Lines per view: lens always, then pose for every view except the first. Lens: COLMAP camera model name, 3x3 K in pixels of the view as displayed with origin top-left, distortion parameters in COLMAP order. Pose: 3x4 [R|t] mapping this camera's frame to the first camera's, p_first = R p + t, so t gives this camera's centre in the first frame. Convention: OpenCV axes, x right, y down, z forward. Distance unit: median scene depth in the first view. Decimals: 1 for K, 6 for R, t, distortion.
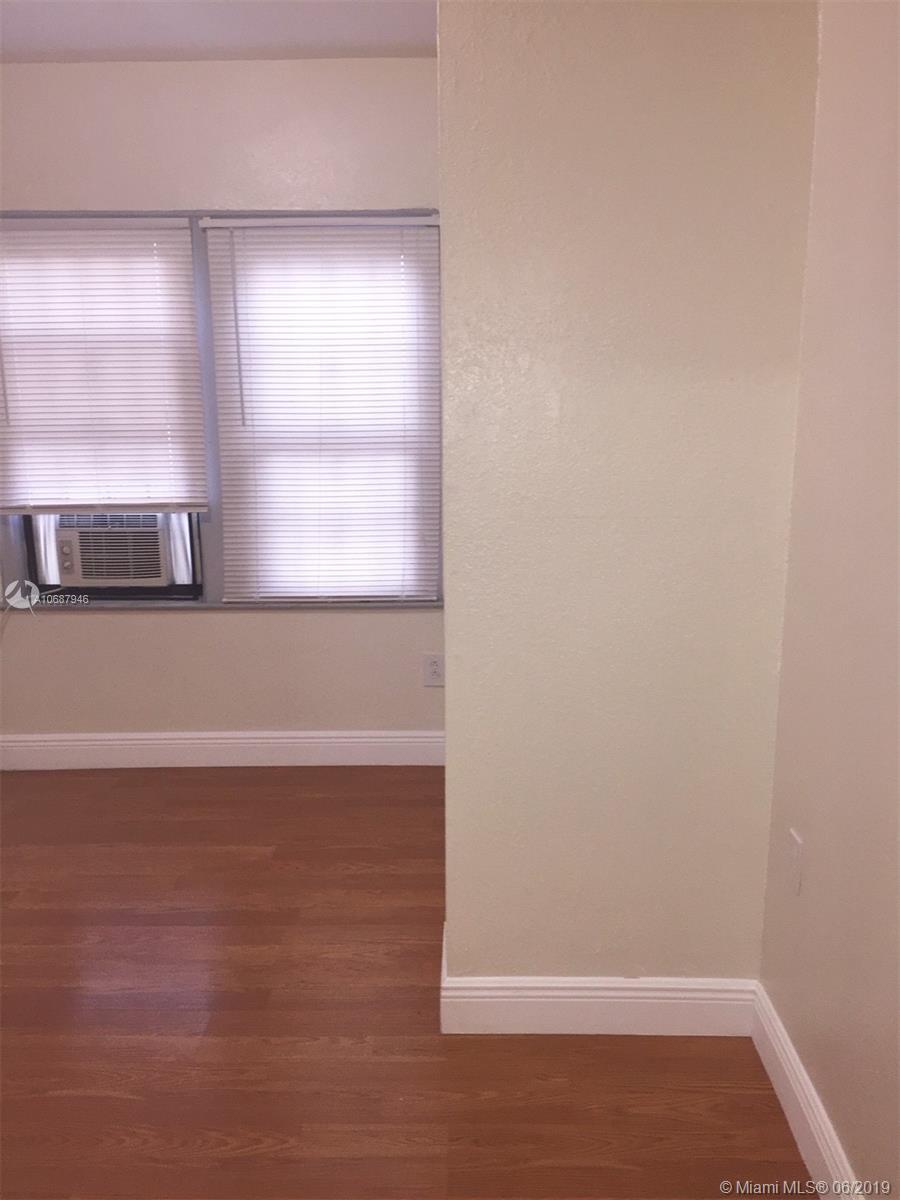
lens RADIAL K [[1051.8, 0, 452.4], [0, 1051.8, 597.8], [0, 0, 1]] dist [0.091192, -0.108625]
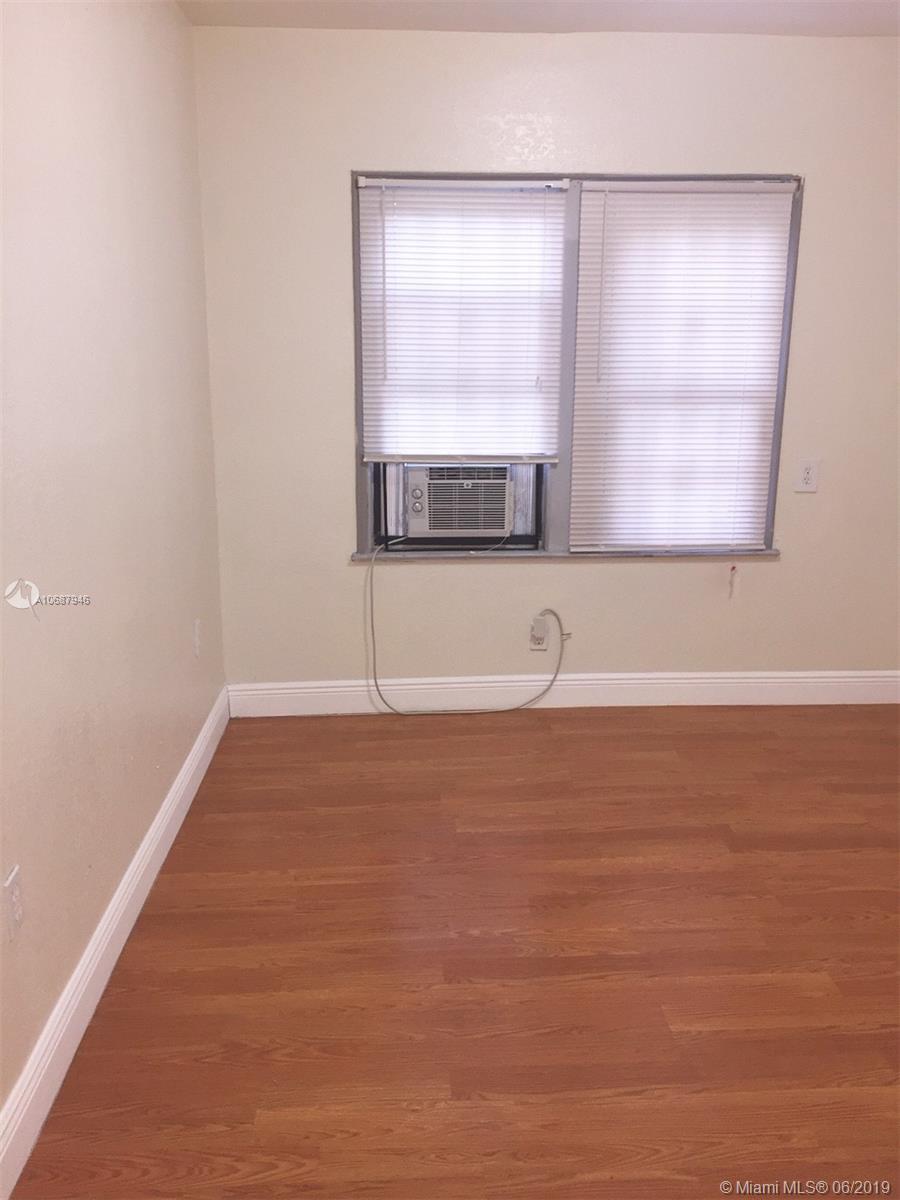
lens RADIAL K [[1051.8, 0, 457.1], [0, 1051.8, 593.0], [0, 0, 1]] dist [0.091192, -0.108625]
pose [[0.997402, -0.007079, 0.071685, -0.411295], [0.005931, 0.999851, 0.016223, 0.028727], [-0.071789, -0.015756, 0.997295, -0.031545]]
